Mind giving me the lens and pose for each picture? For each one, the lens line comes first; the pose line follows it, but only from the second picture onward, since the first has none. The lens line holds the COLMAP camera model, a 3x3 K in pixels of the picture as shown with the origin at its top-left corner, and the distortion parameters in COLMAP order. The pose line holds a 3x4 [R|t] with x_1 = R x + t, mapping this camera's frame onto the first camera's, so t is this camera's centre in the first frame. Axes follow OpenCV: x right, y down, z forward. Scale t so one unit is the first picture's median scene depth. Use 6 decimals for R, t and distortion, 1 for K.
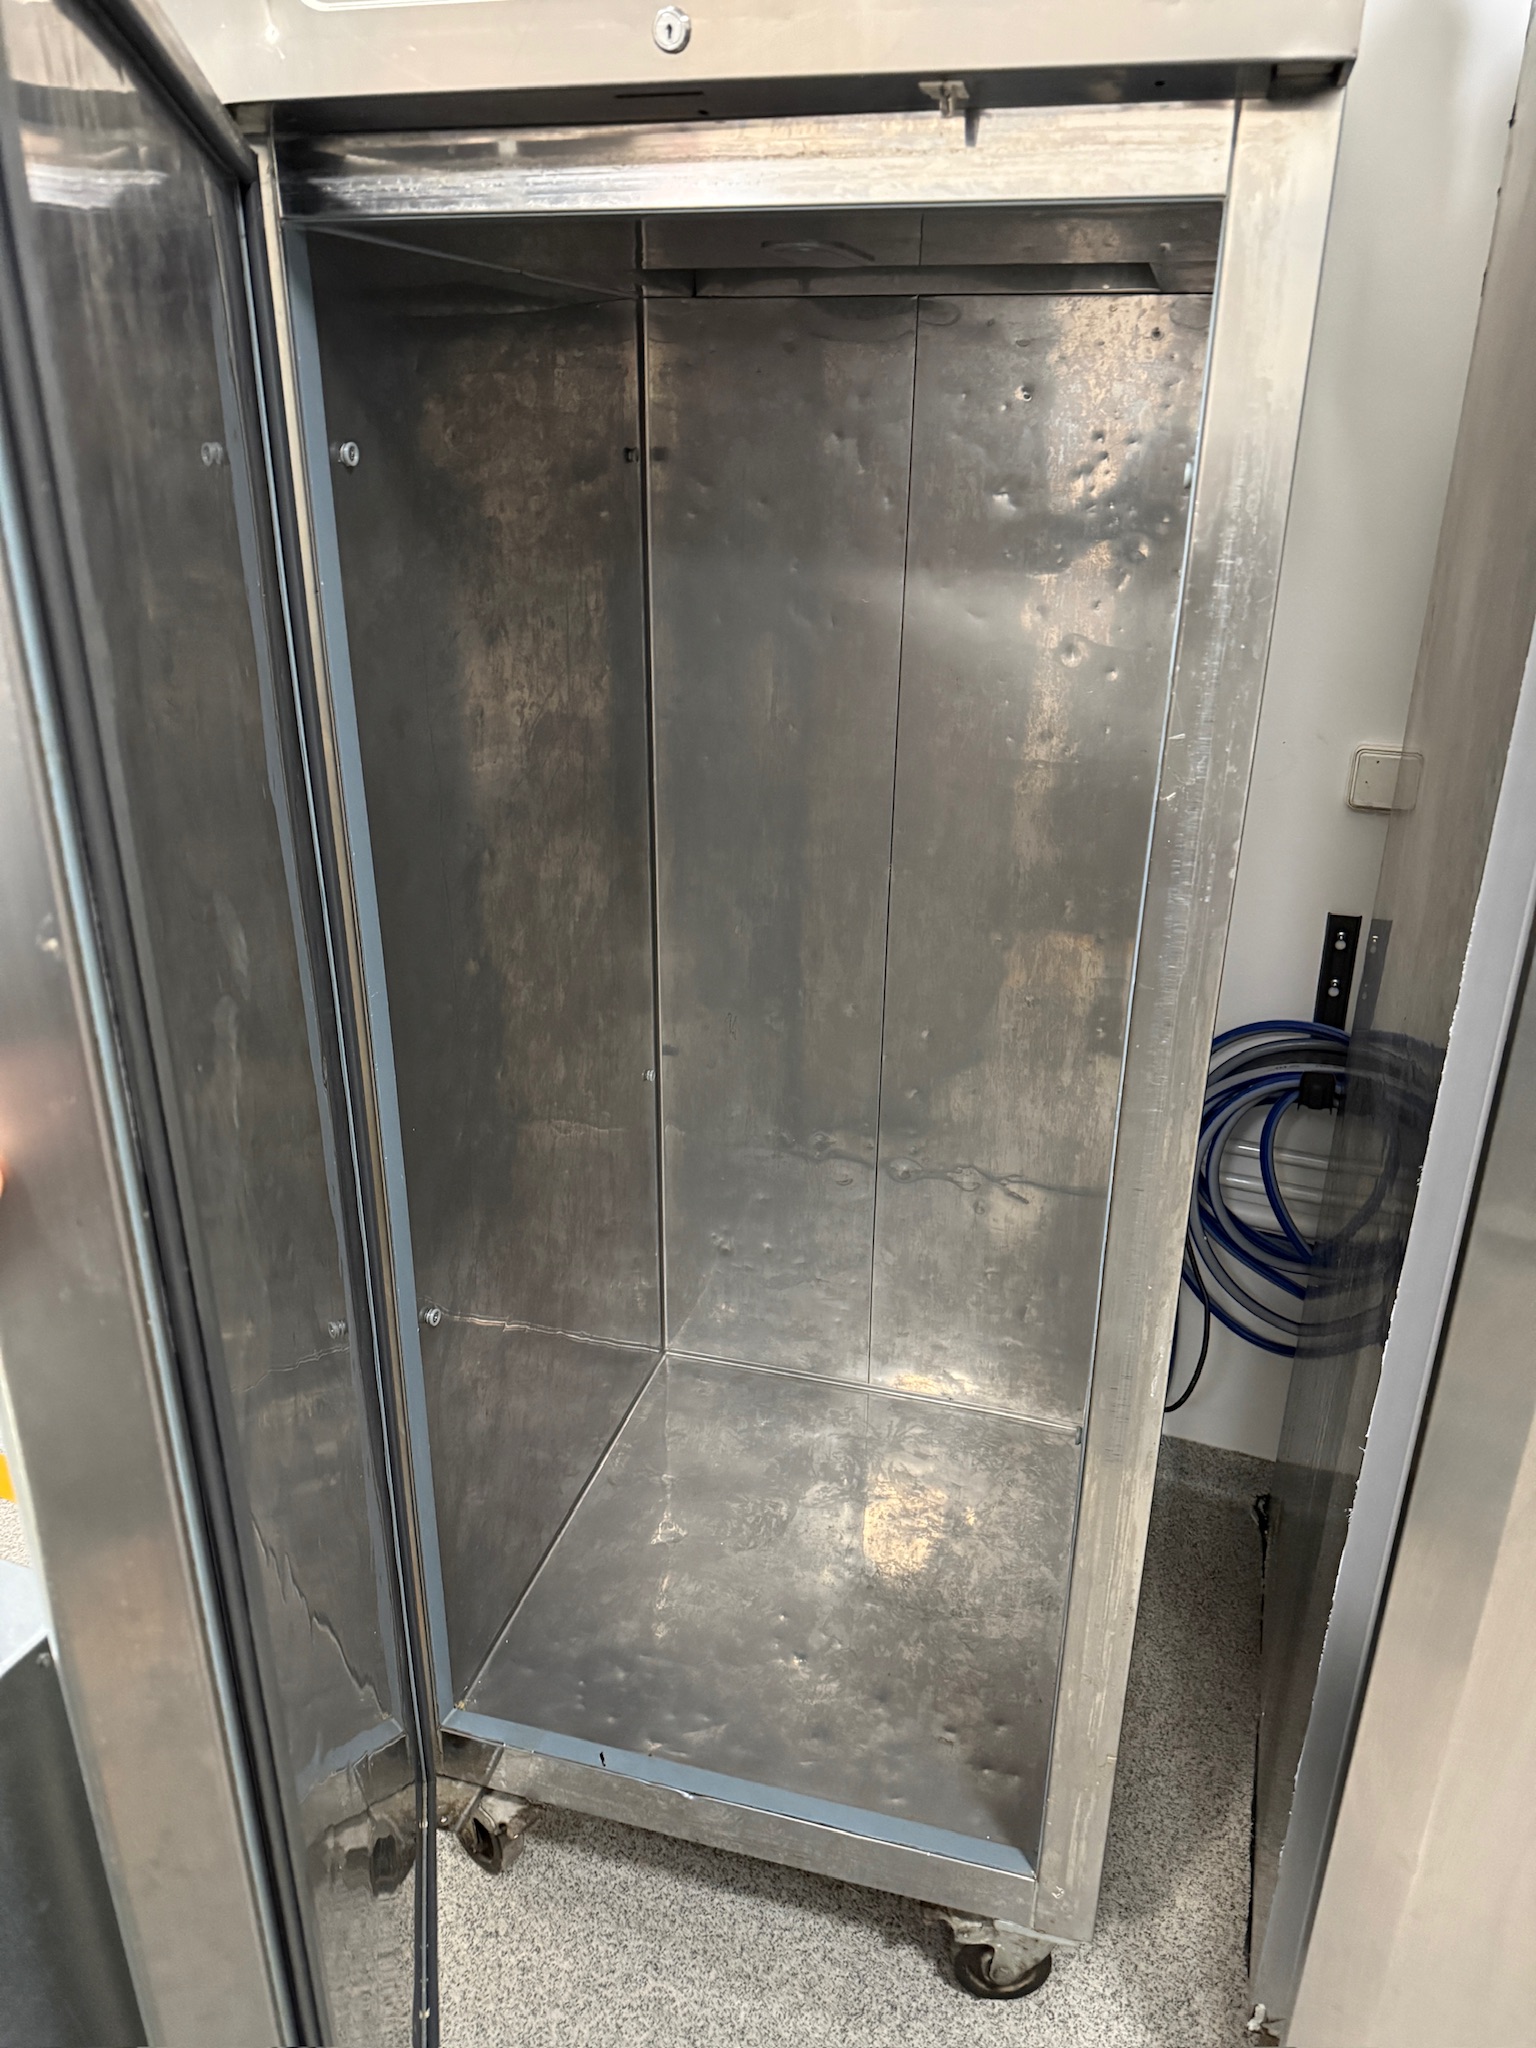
lens RADIAL K [[1517.7, 0, 768.0], [0, 1517.7, 1024.0], [0, 0, 1]] dist [0.085029, -0.074304]
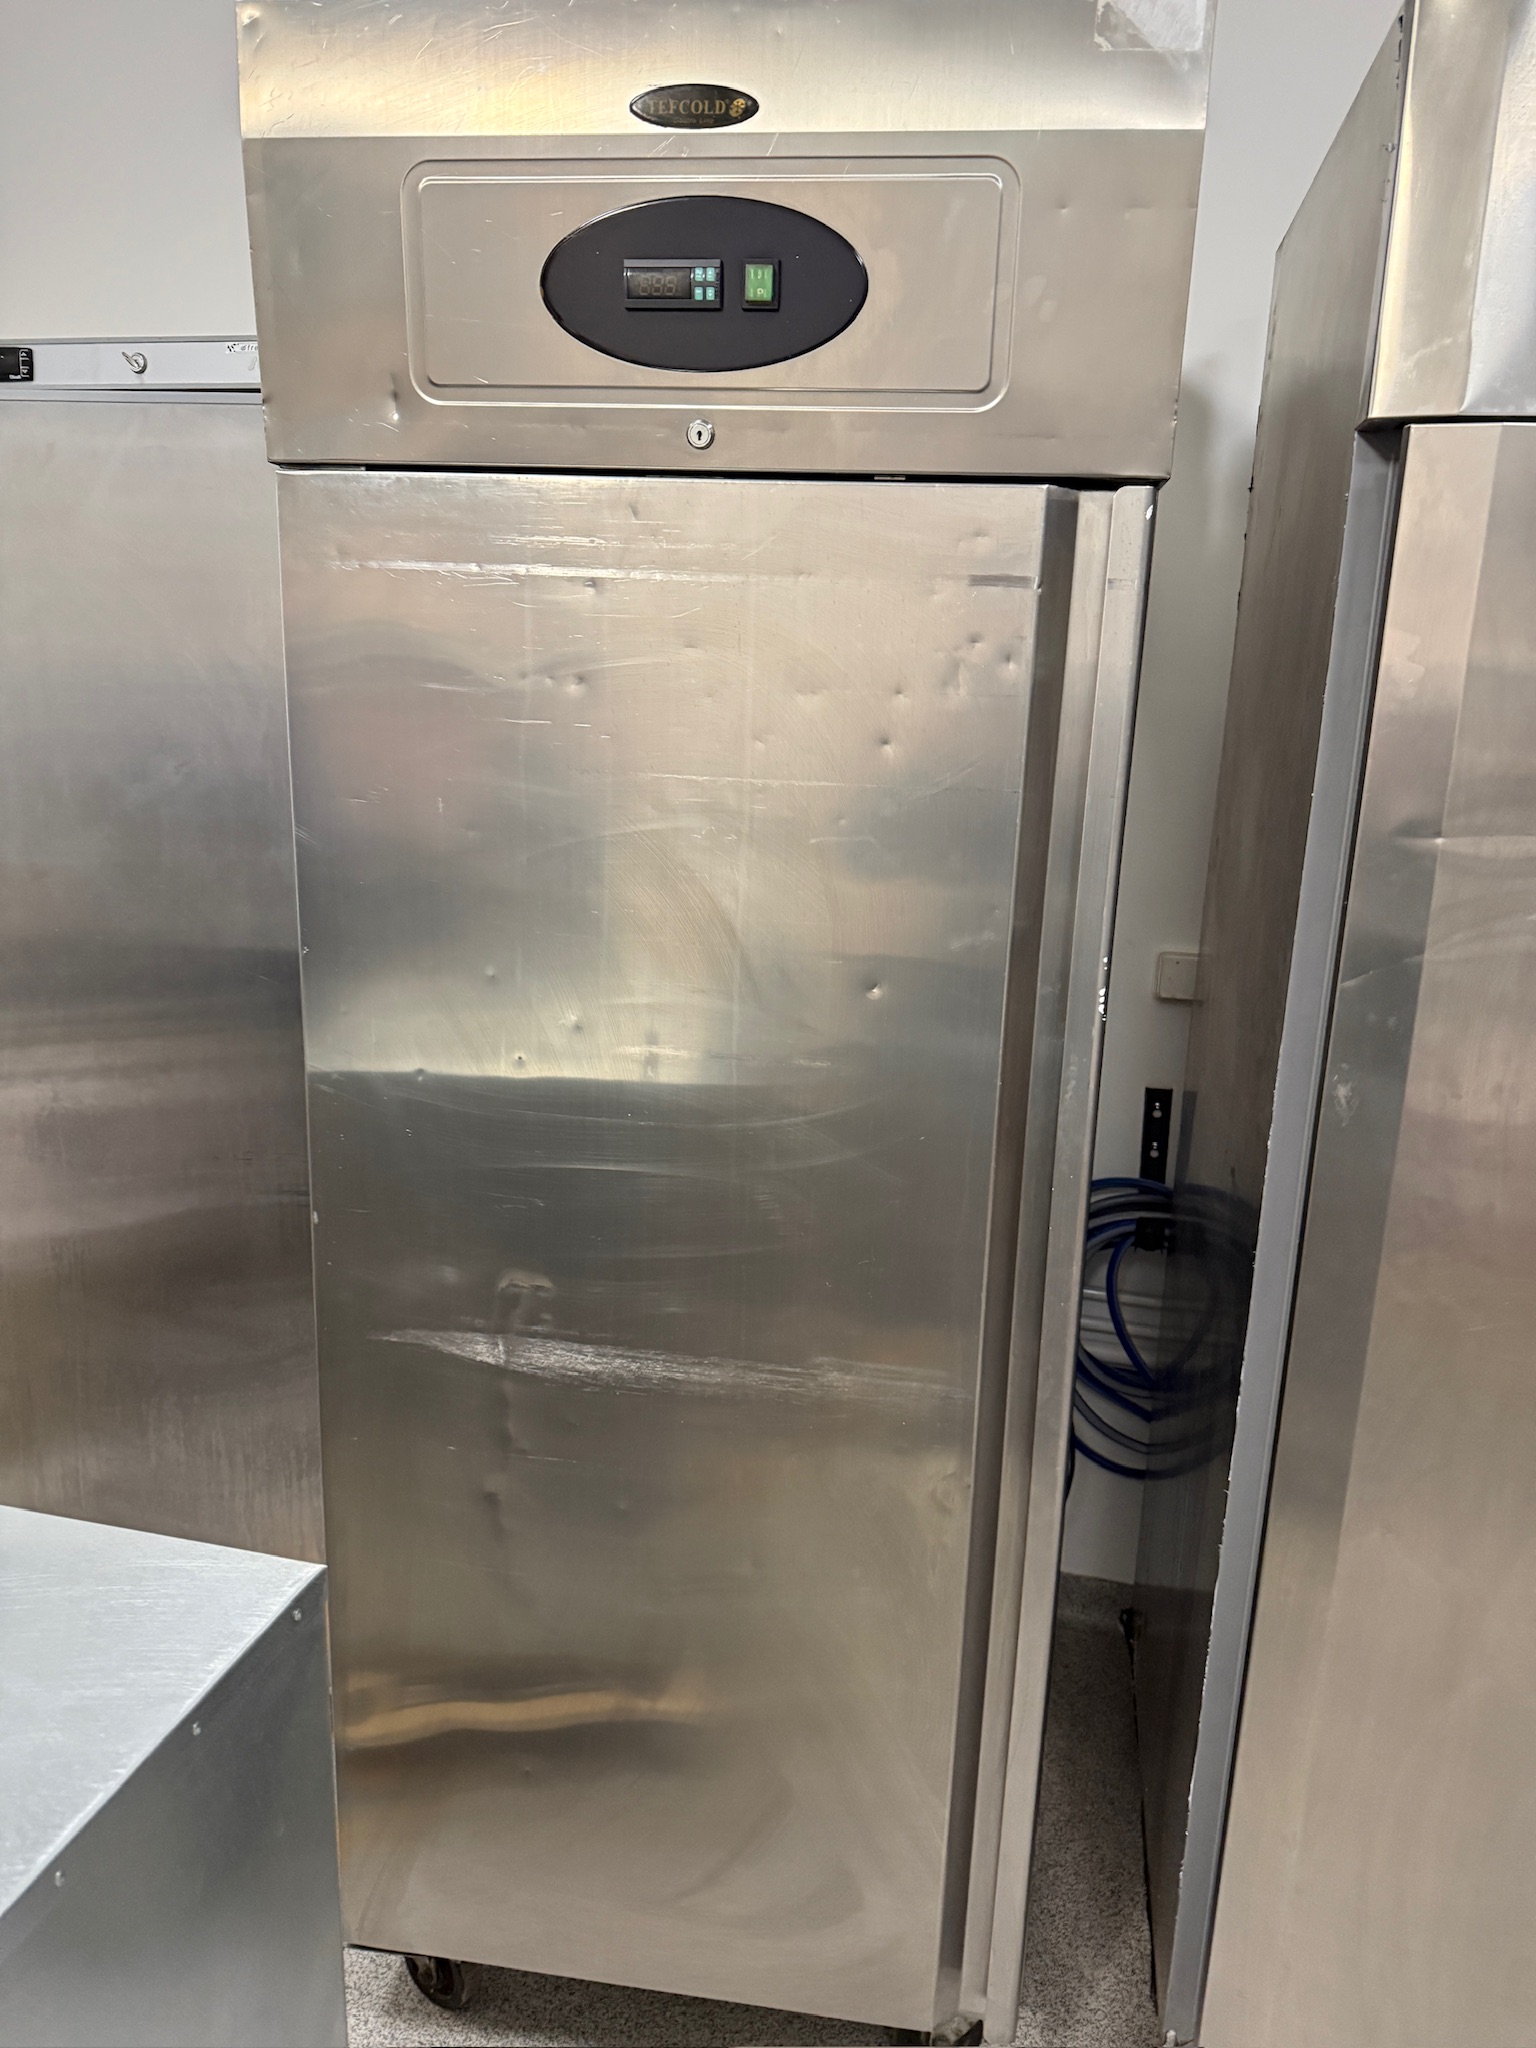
lens RADIAL K [[1540.0, 0, 768.0], [0, 1540.0, 1024.0], [0, 0, 1]] dist [0.124248, -0.116279]
pose [[0.990217, -0.009159, 0.139235, -0.100637], [0.029667, 0.988849, -0.145940, 0.050268], [-0.136346, 0.148643, 0.979446, -0.161123]]
